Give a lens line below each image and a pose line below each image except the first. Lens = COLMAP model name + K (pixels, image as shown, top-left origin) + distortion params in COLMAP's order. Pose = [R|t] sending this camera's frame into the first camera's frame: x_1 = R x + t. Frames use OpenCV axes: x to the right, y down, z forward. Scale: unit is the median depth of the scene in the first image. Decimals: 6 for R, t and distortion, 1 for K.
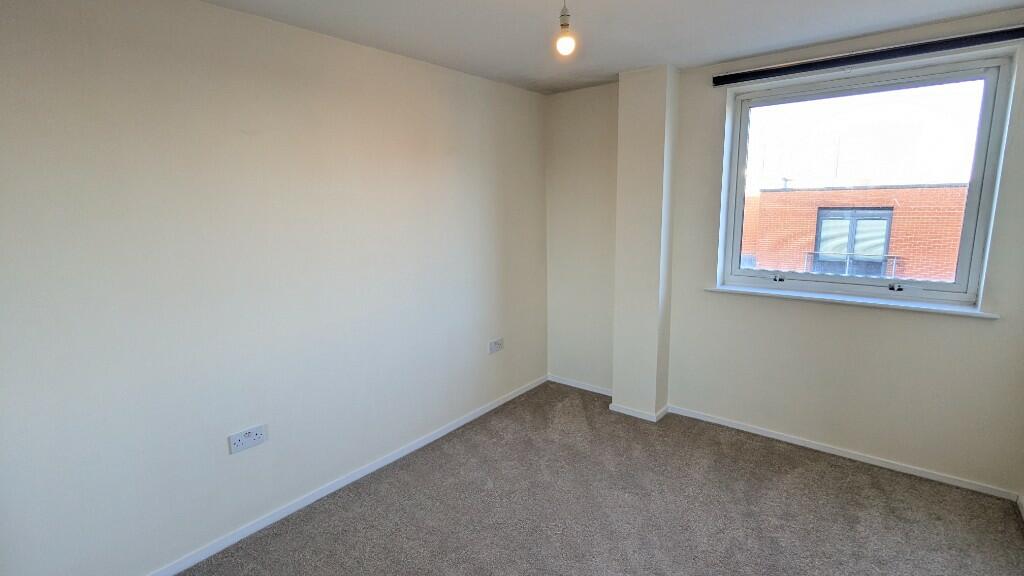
lens RADIAL K [[476.3, 0, 506.1], [0, 476.3, 285.4], [0, 0, 1]] dist [0.000230, 0.000095]
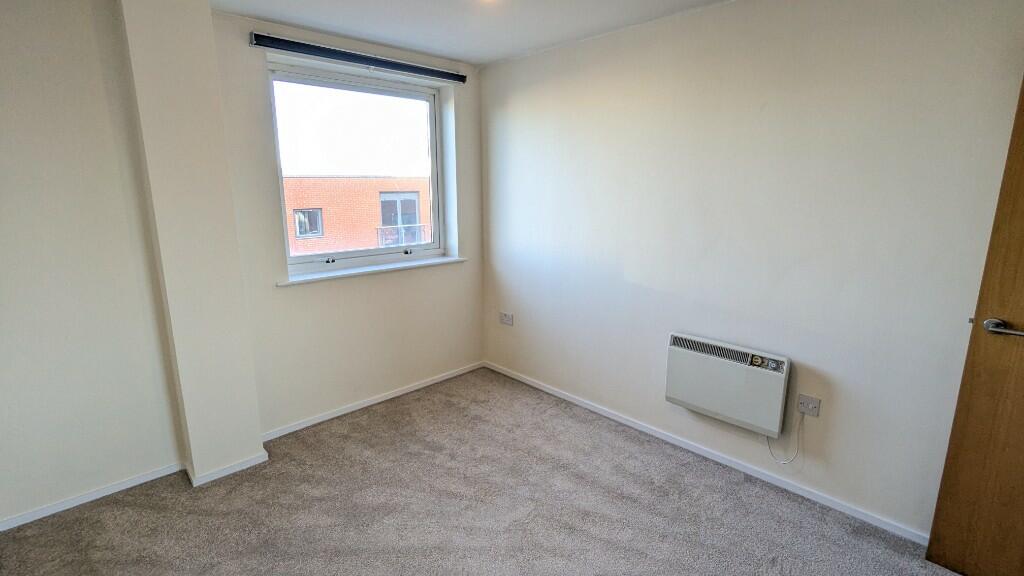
lens RADIAL K [[485.8, 0, 509.9], [0, 485.8, 287.4], [0, 0, 1]] dist [0.000197, -0.000004]
pose [[0.121808, -0.193803, 0.973449, -0.444744], [0.166639, 0.970824, 0.172429, -0.079820], [-0.978465, 0.141211, 0.150549, 0.517166]]
